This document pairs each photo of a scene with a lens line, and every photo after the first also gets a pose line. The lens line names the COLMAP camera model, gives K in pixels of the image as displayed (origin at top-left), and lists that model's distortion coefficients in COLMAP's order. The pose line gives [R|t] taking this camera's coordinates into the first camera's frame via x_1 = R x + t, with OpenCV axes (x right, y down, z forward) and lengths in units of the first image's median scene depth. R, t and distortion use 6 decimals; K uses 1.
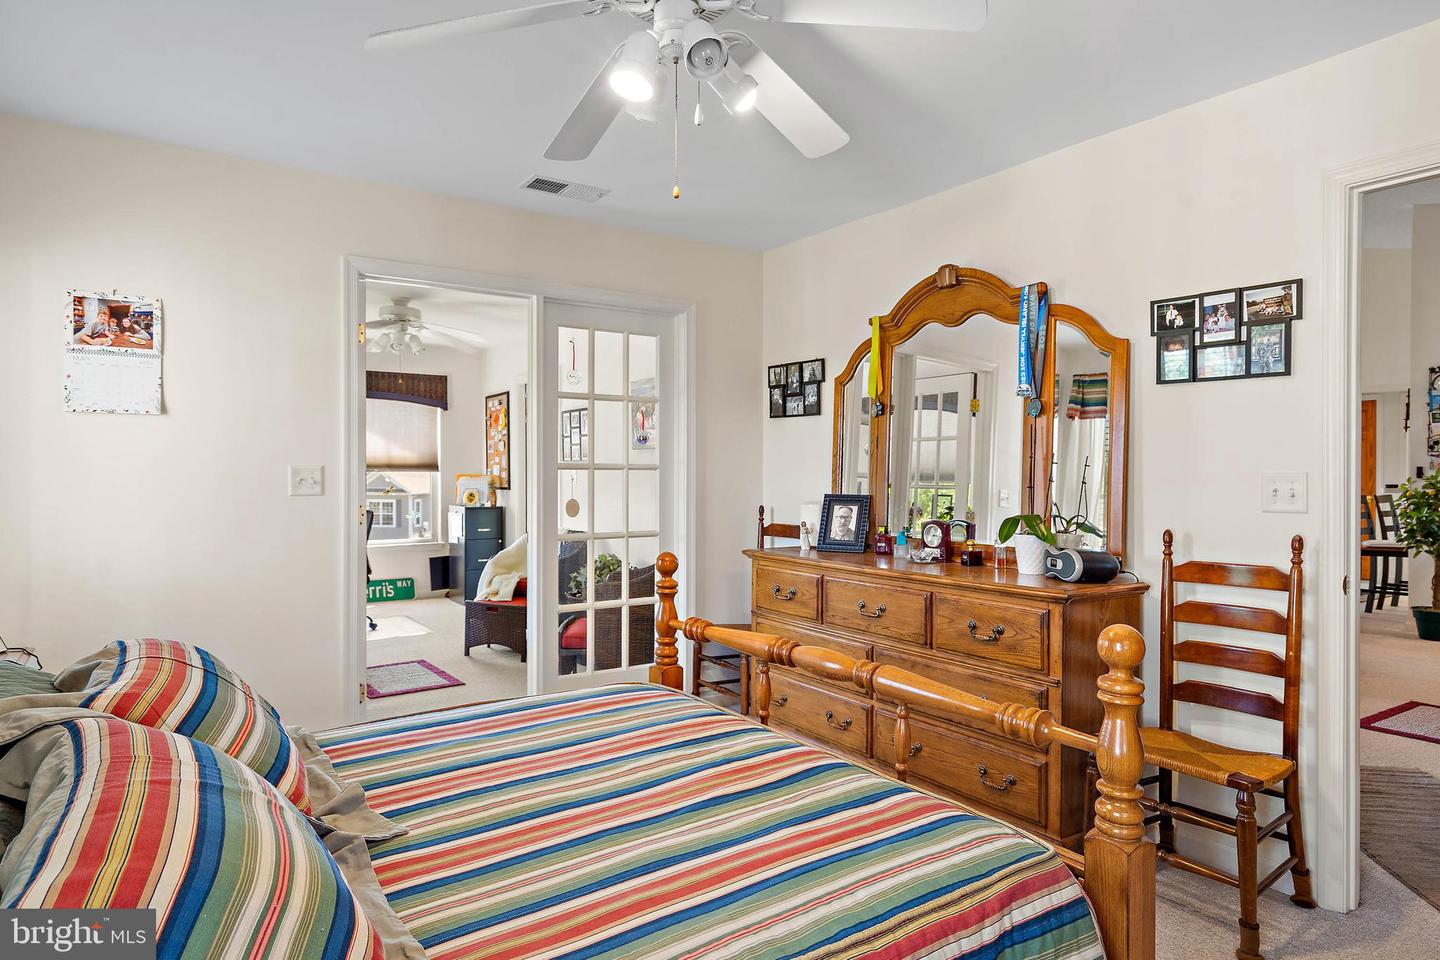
lens RADIAL K [[846.4, 0, 720.0], [0, 846.4, 480.0], [0, 0, 1]] dist [0.000326, 0.000159]
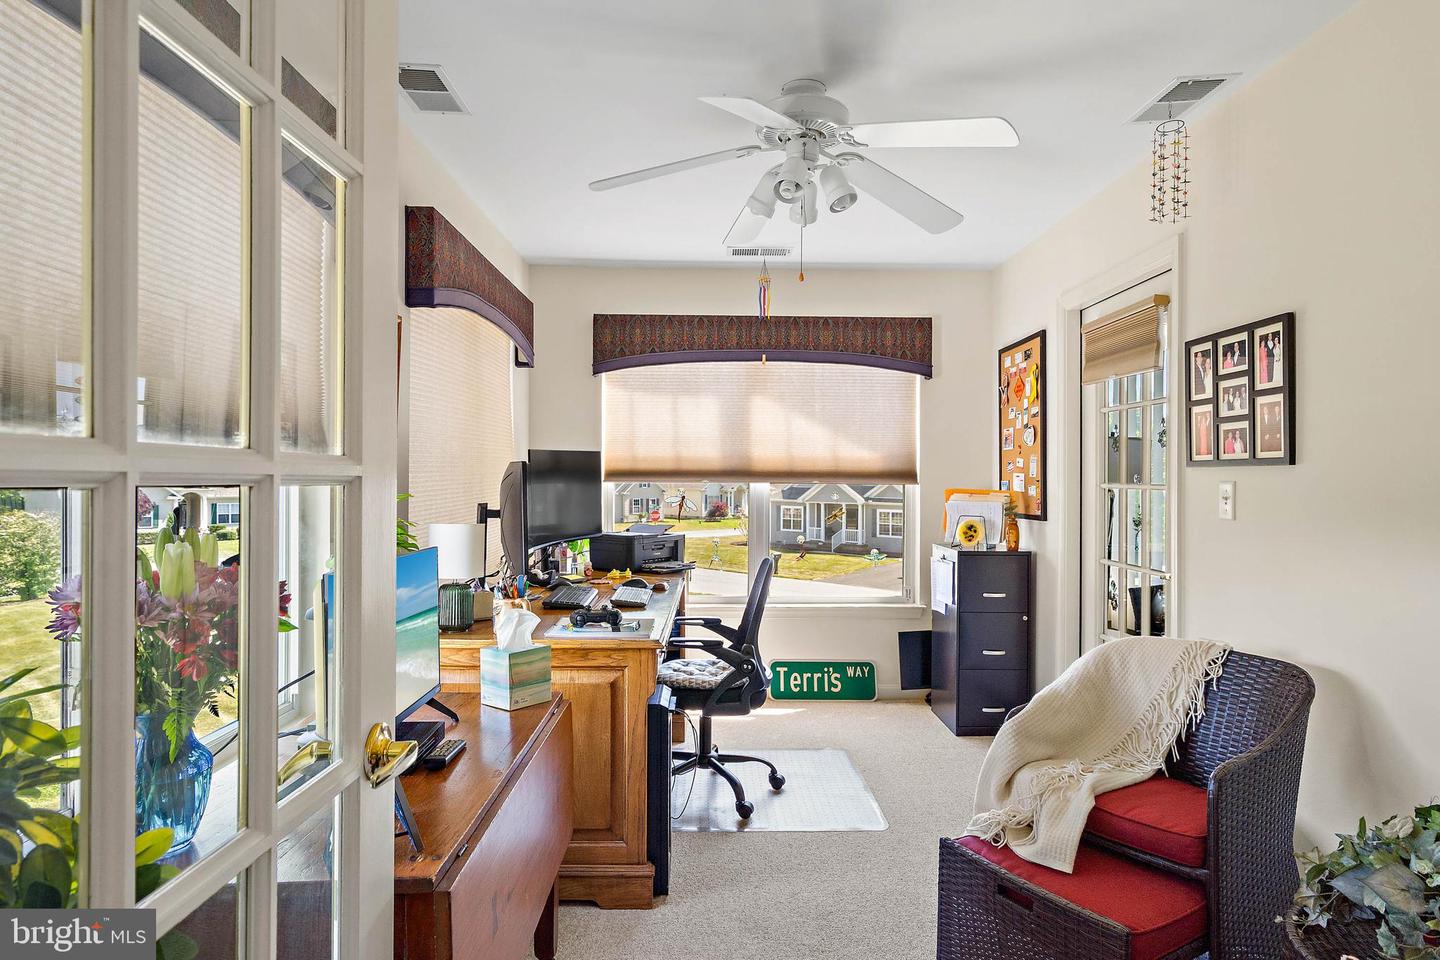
lens RADIAL K [[846.4, 0, 720.0], [0, 846.4, 480.0], [0, 0, 1]] dist [0.000326, 0.000159]
pose [[0.832389, 0.003950, -0.554178, -0.126509], [-0.010529, 0.999907, -0.008687, -0.006490], [0.554092, 0.013066, 0.832353, 0.456550]]
